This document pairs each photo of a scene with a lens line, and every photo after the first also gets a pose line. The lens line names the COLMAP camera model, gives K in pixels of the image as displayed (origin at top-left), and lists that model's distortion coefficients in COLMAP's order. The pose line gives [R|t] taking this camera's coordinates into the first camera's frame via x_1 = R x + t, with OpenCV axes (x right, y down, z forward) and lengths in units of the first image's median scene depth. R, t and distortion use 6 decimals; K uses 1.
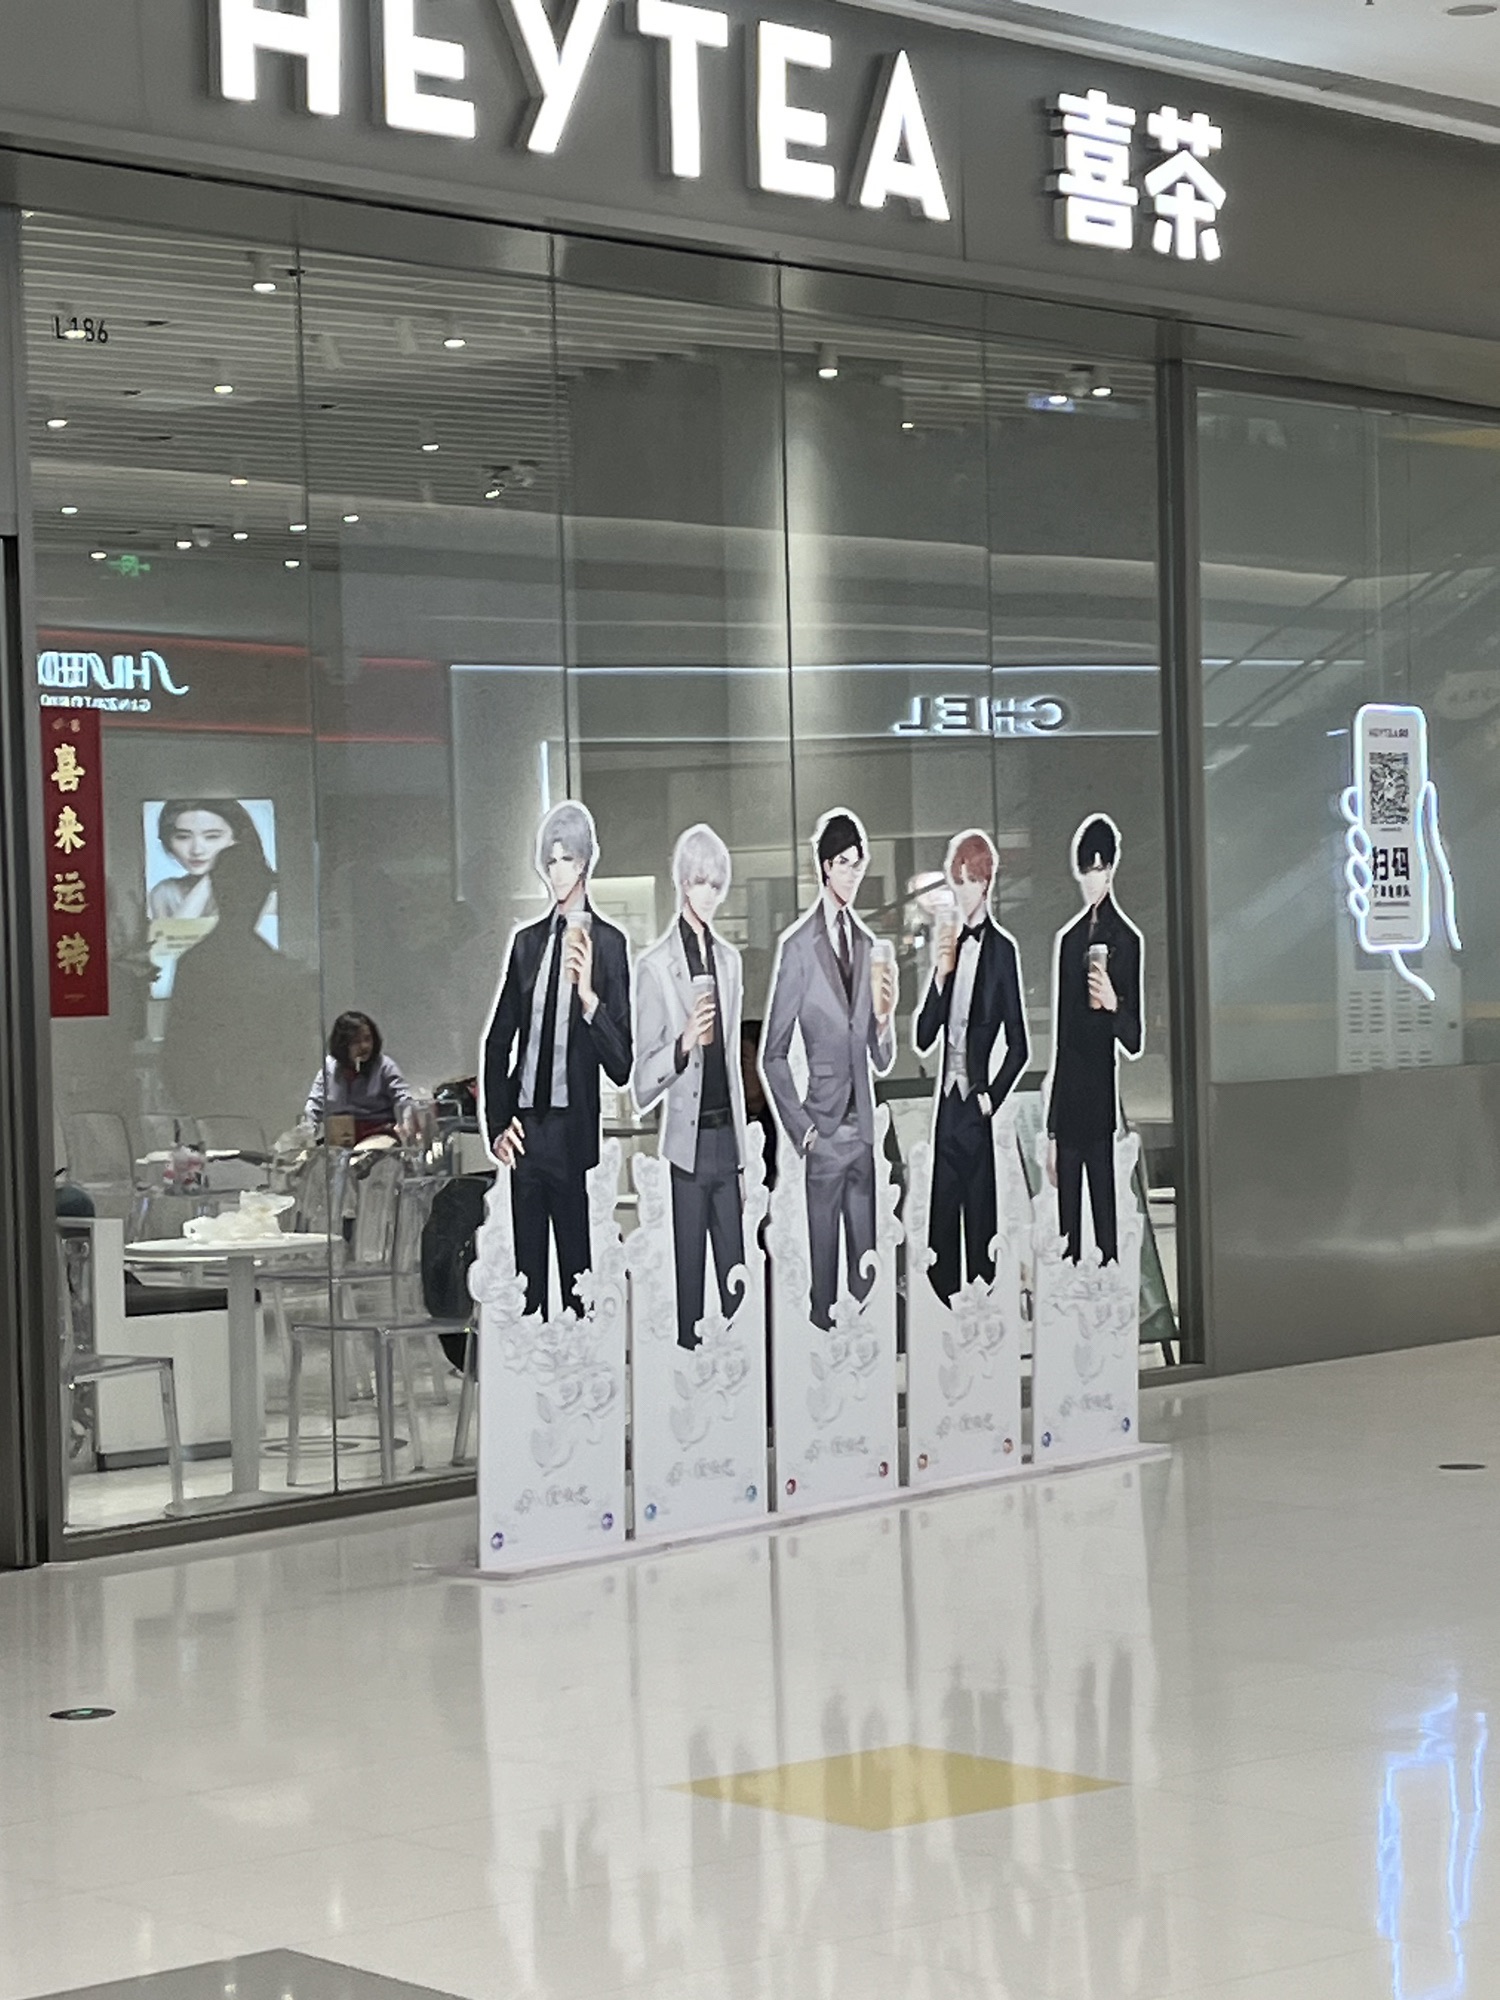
lens RADIAL K [[4471.3, 0, 751.4], [0, 4471.3, 1006.1], [0, 0, 1]] dist [0.264884, 0.000000]
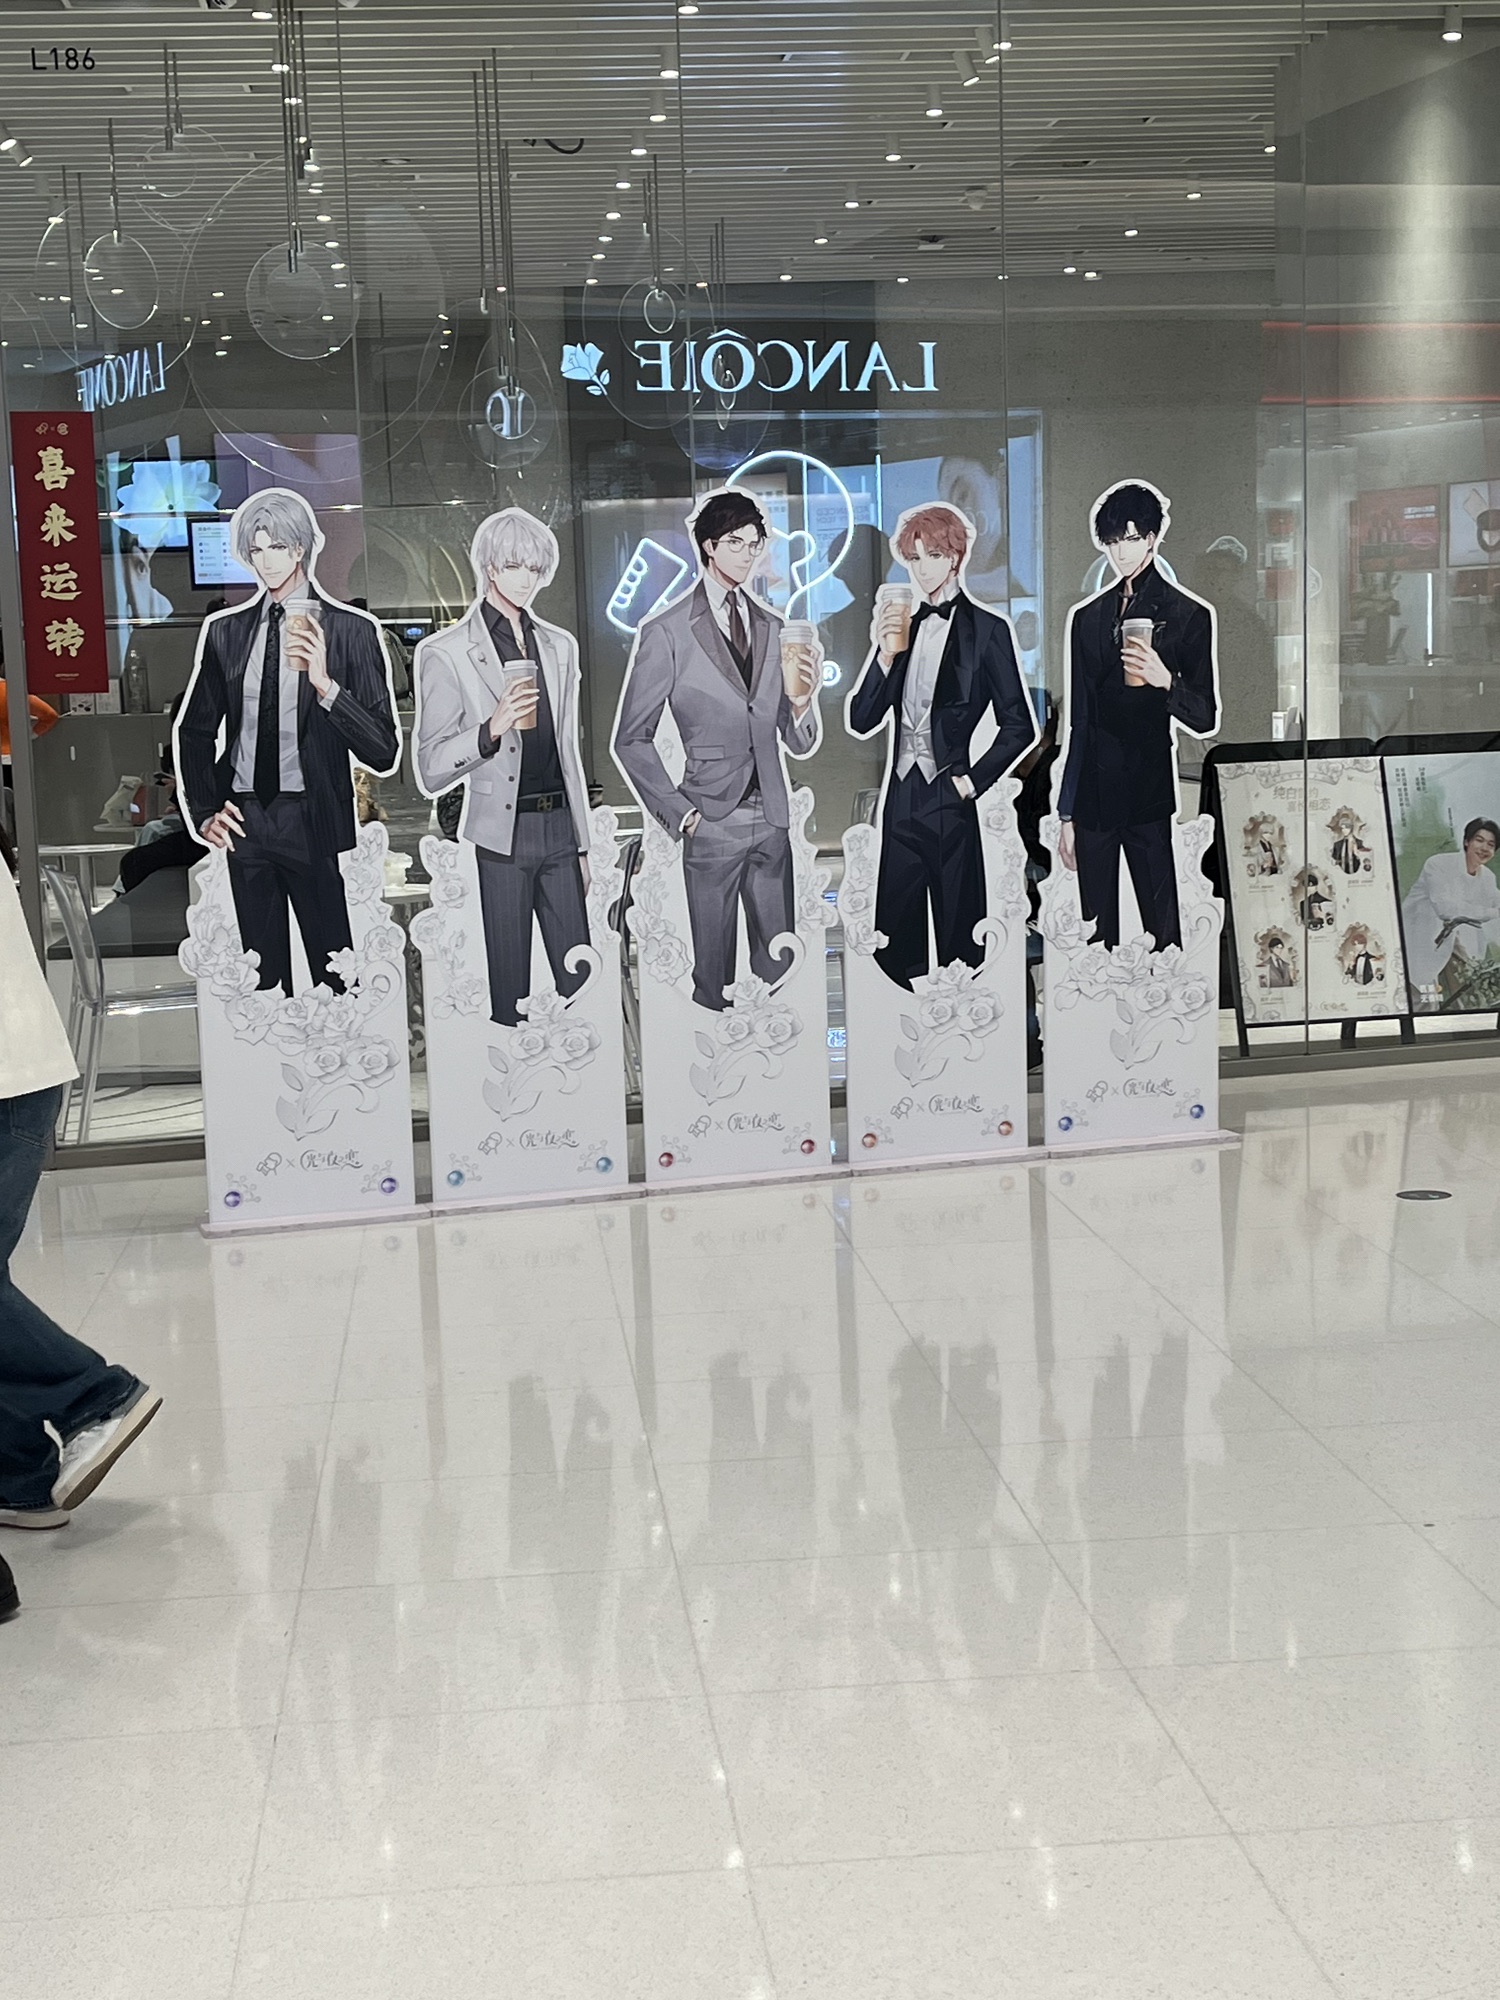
lens RADIAL K [[2759.4, 0, 749.1], [0, 2759.4, 994.3], [0, 0, 1]] dist [0.134710, 0.000000]
pose [[0.815070, 0.074911, -0.574499, 0.384492], [0.004250, 0.990806, 0.135226, -0.015925], [0.579347, -0.112660, 0.807258, 0.502397]]
